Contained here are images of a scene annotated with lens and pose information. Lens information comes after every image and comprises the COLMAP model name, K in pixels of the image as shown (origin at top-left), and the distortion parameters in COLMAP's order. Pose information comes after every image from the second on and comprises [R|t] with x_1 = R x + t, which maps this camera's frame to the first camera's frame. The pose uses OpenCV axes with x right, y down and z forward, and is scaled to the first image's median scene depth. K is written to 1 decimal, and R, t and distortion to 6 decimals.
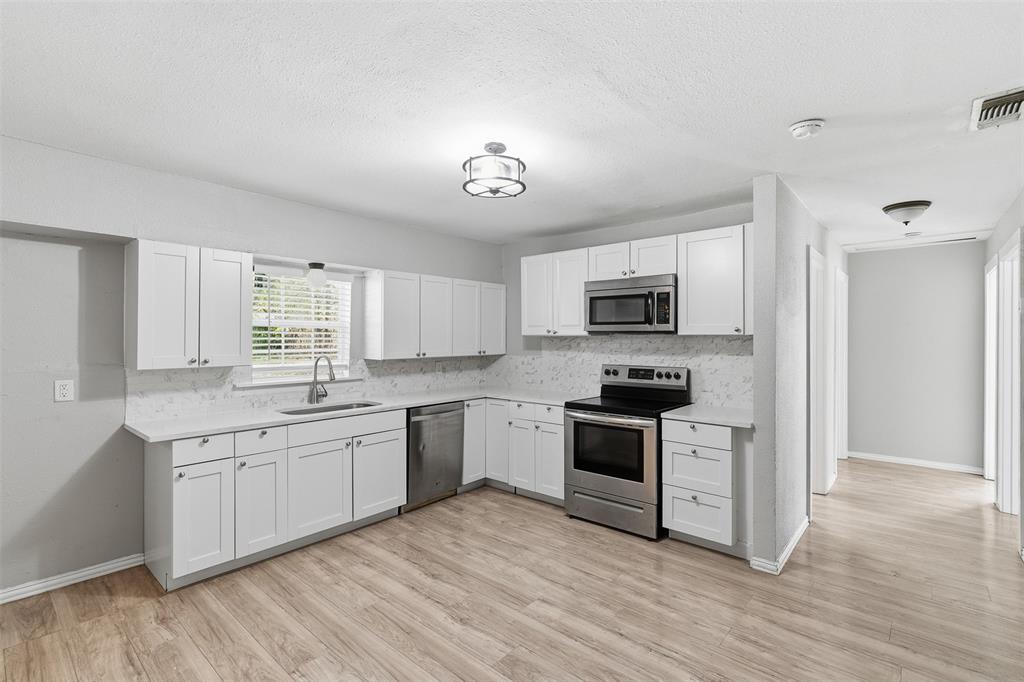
lens RADIAL K [[470.3, 0, 515.9], [0, 470.3, 336.6], [0, 0, 1]] dist [0.010338, 0.000372]
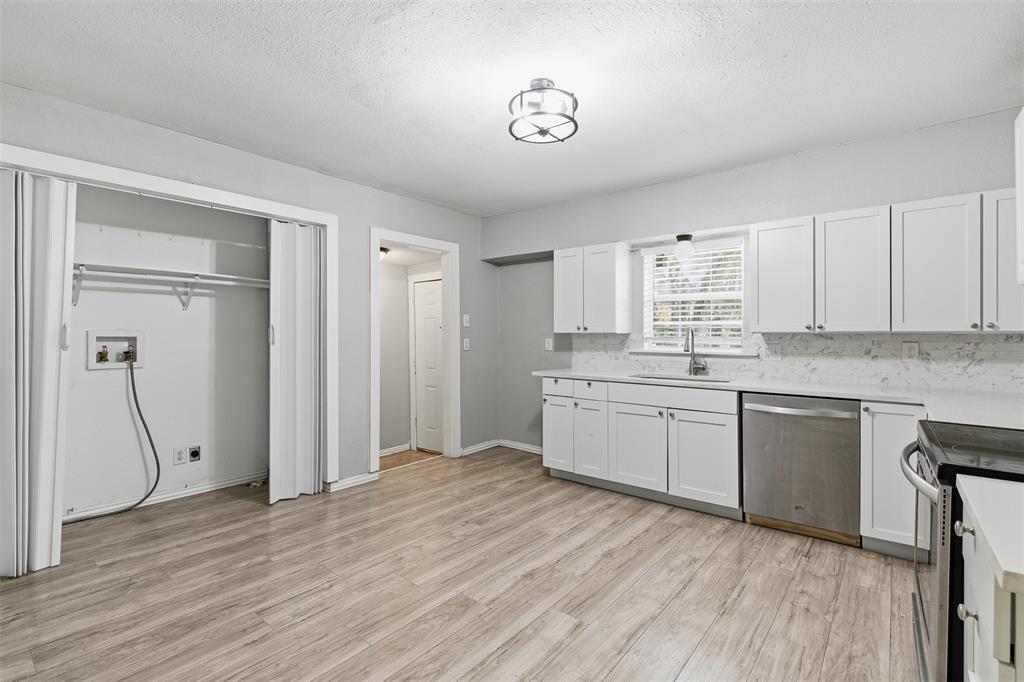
lens RADIAL K [[470.3, 0, 516.2], [0, 470.3, 338.4], [0, 0, 1]] dist [0.010338, 0.000372]
pose [[0.039967, 0.009326, -0.999157, 0.631524], [0.000513, 0.999956, 0.009354, 0.061240], [0.999201, -0.000886, 0.039960, 0.661995]]
